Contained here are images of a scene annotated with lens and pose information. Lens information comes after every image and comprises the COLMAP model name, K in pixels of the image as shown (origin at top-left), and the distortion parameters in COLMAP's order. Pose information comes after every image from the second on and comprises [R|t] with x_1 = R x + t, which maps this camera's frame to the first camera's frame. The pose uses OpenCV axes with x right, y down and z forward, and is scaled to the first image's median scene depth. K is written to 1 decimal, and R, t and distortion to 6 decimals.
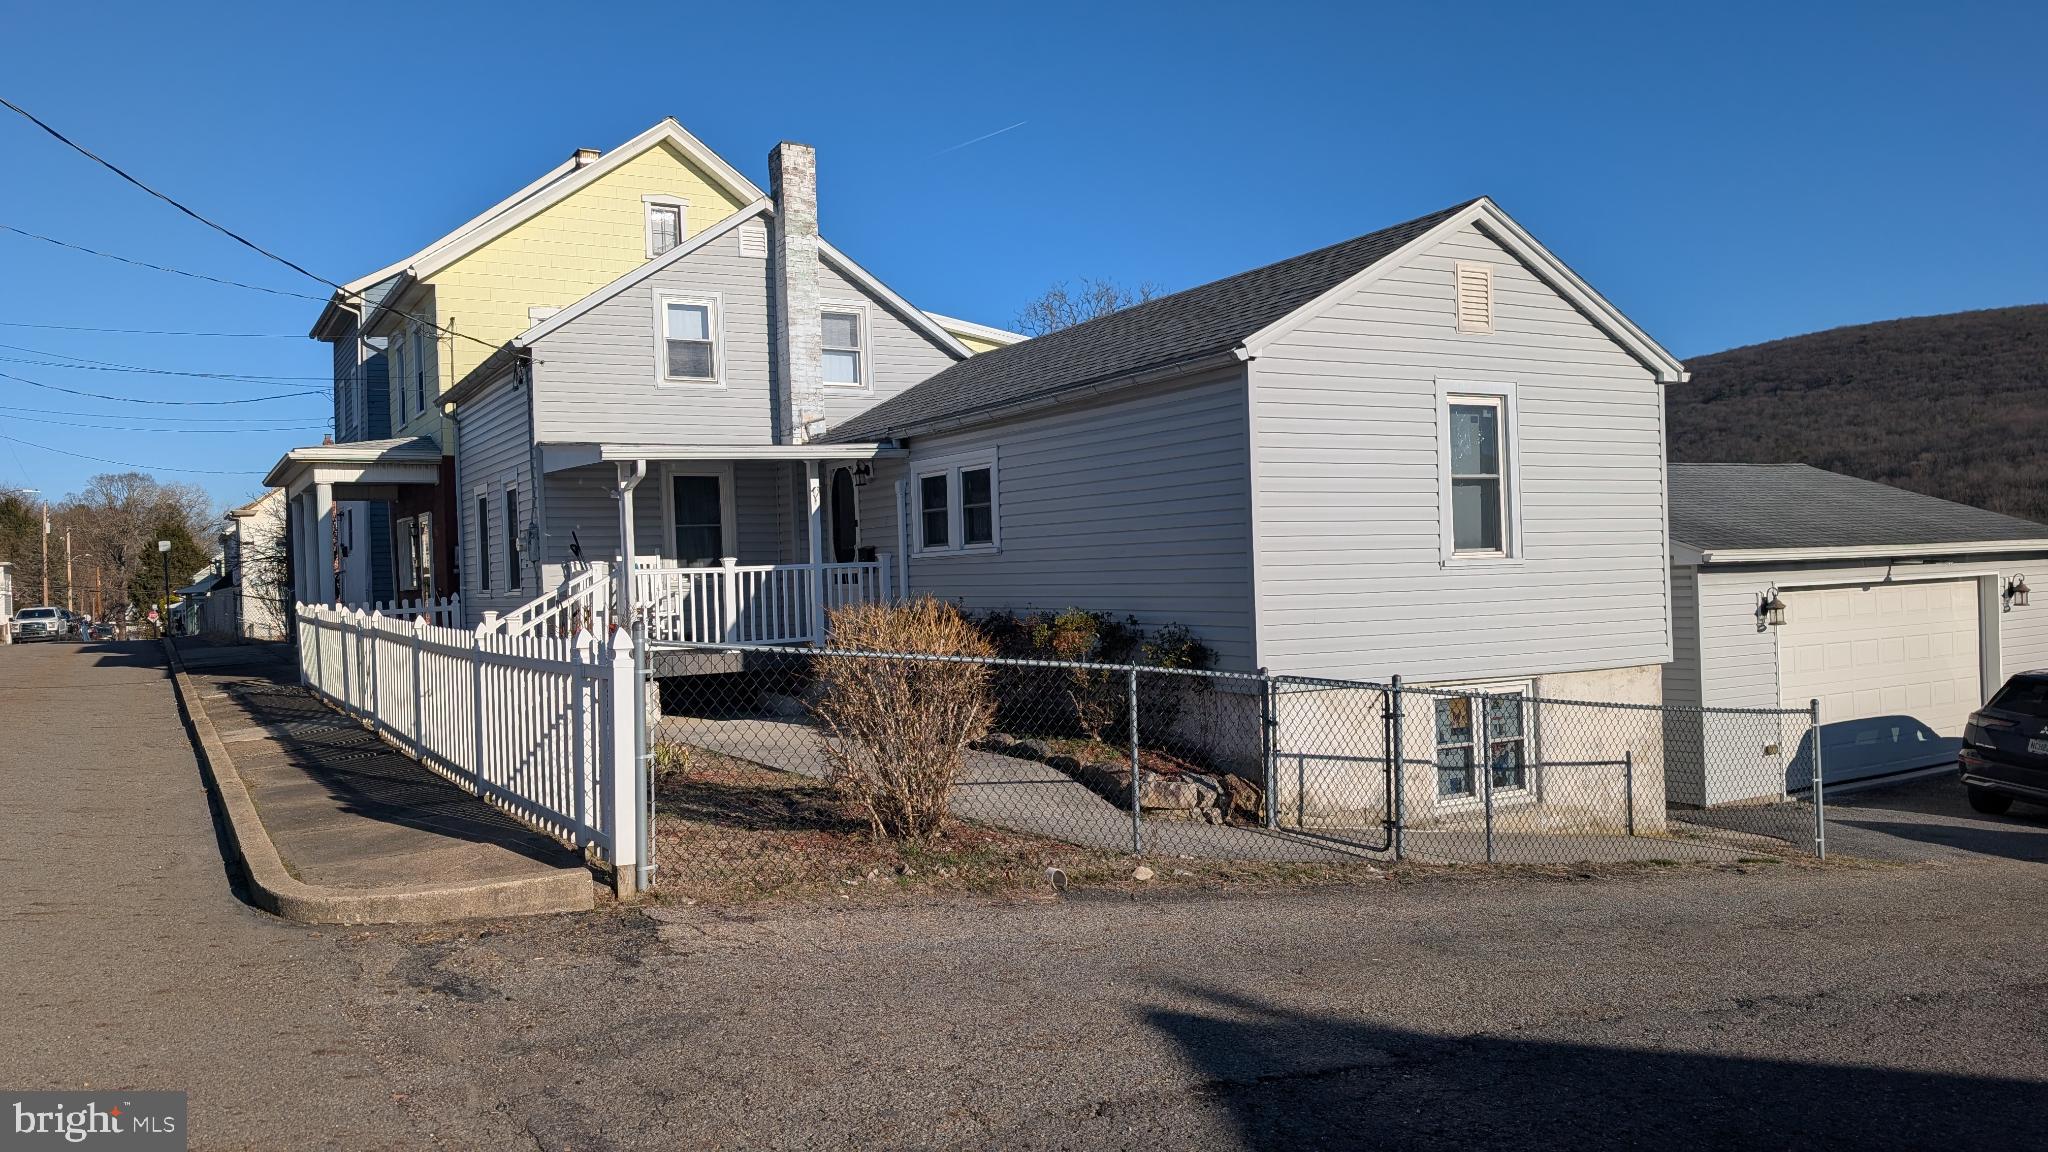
lens RADIAL K [[1456.5, 0, 1024.0], [0, 1456.5, 576.0], [0, 0, 1]] dist [0.066607, -0.090902]
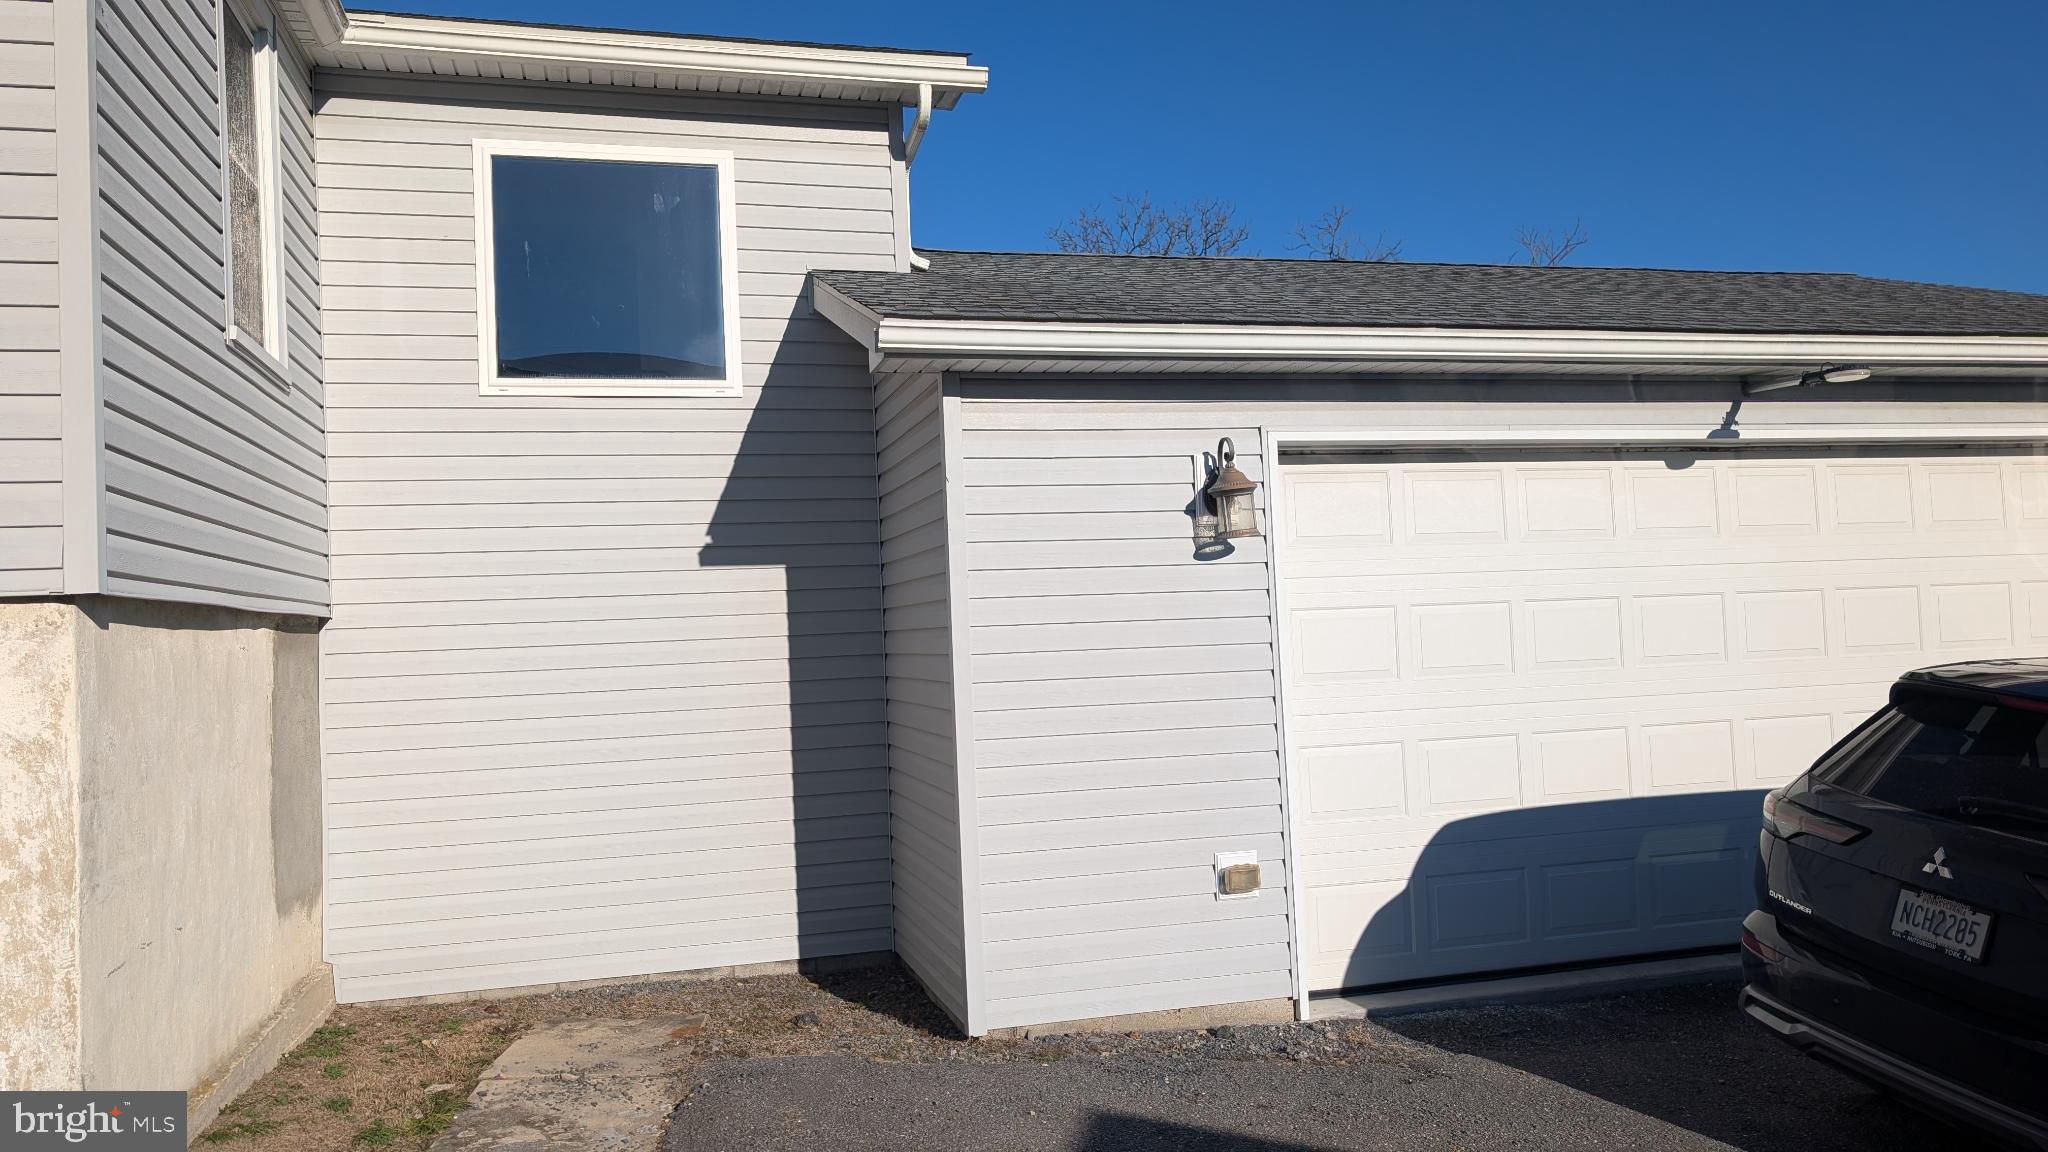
lens RADIAL K [[1499.6, 0, 1028.4], [0, 1499.6, 559.0], [0, 0, 1]] dist [0.034058, -0.018315]
pose [[0.964159, -0.018685, -0.264665, 0.710242], [0.007922, 0.999100, -0.041672, 0.067857], [0.265206, 0.038082, 0.963439, 0.791737]]
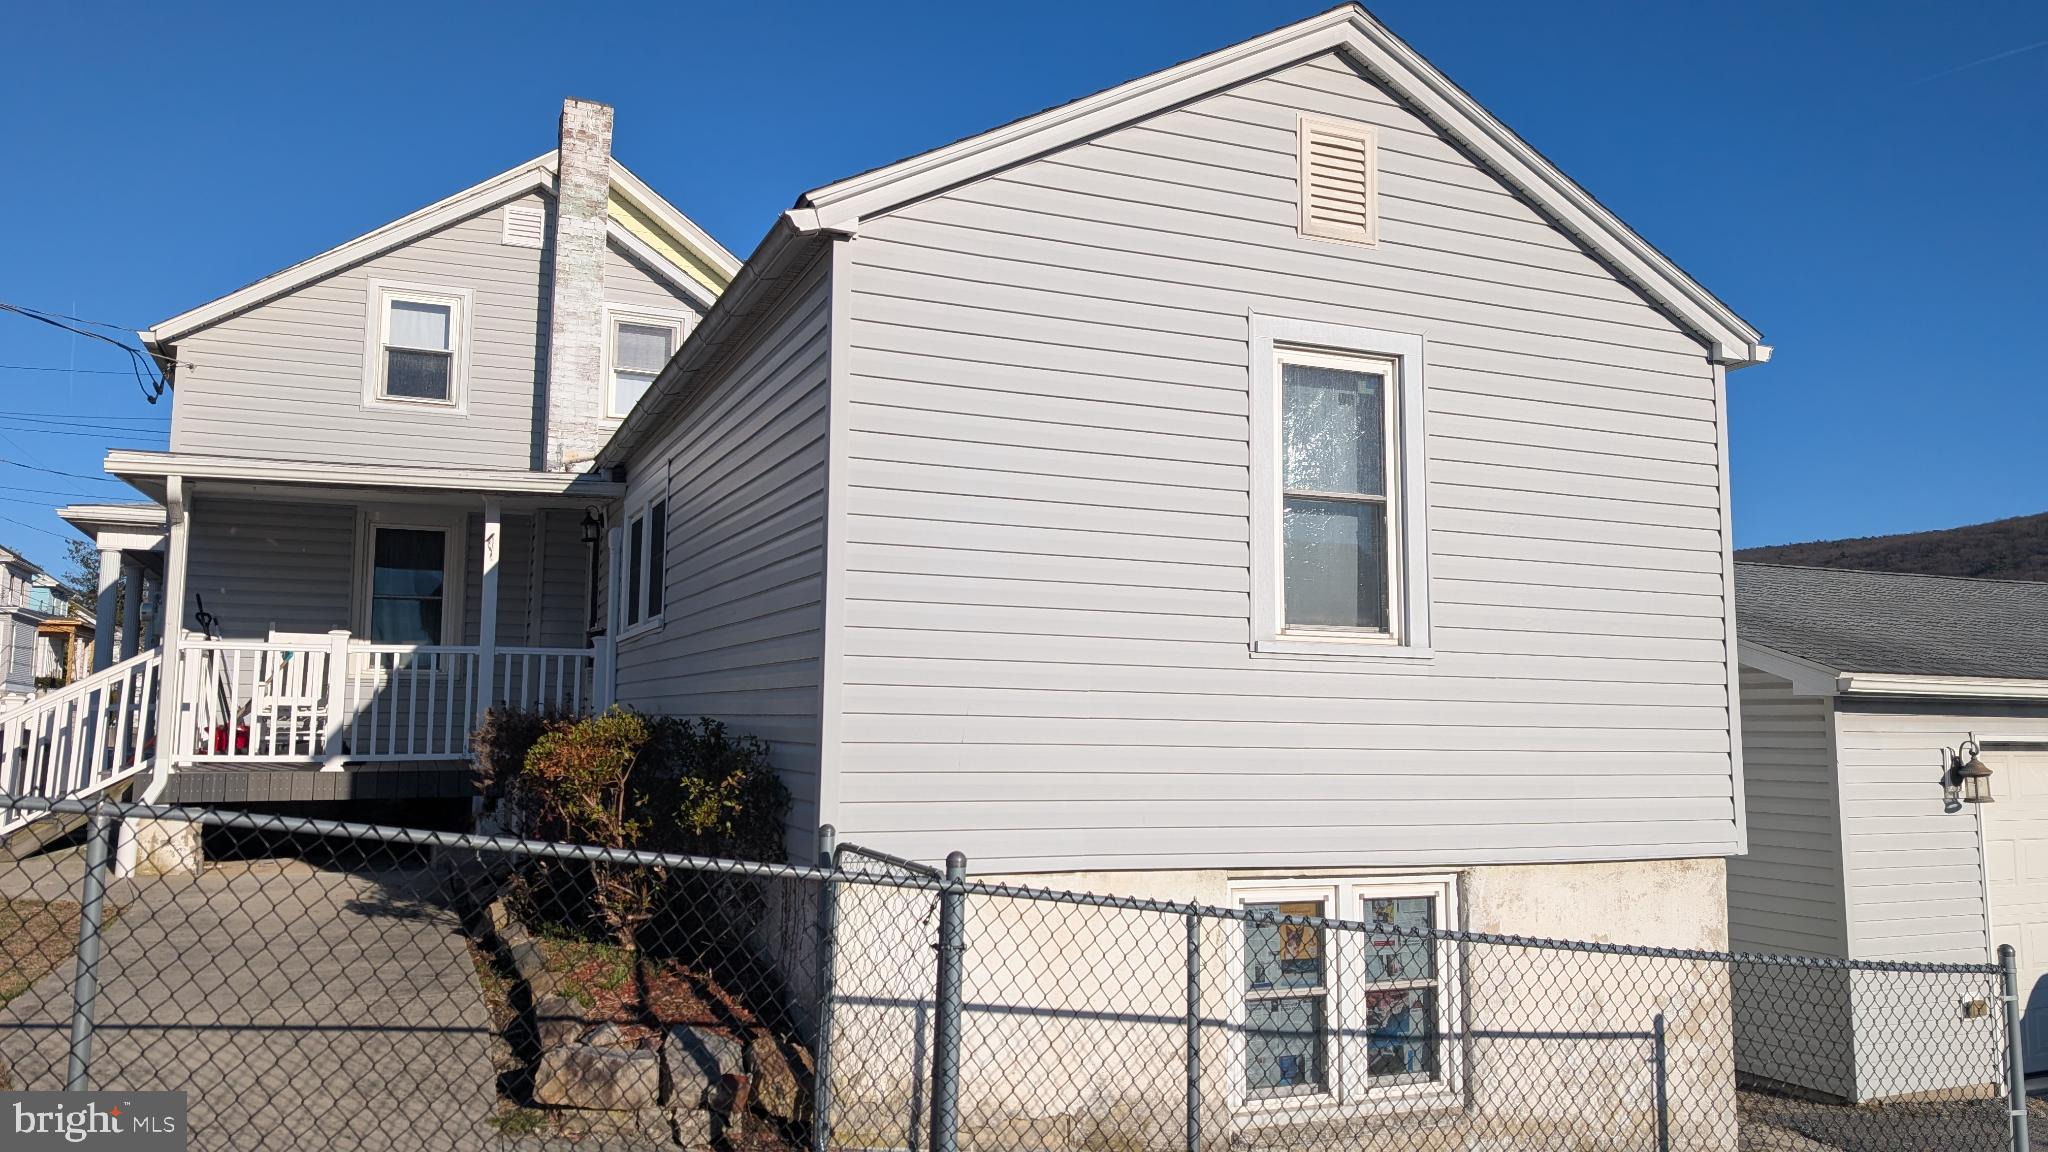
lens RADIAL K [[1499.6, 0, 1028.4], [0, 1499.6, 559.0], [0, 0, 1]] dist [0.034058, -0.018315]
pose [[0.991864, 0.027132, -0.124381, 0.243950], [-0.040396, 0.993610, -0.105391, 0.018865], [0.120727, 0.109558, 0.986622, 0.397326]]
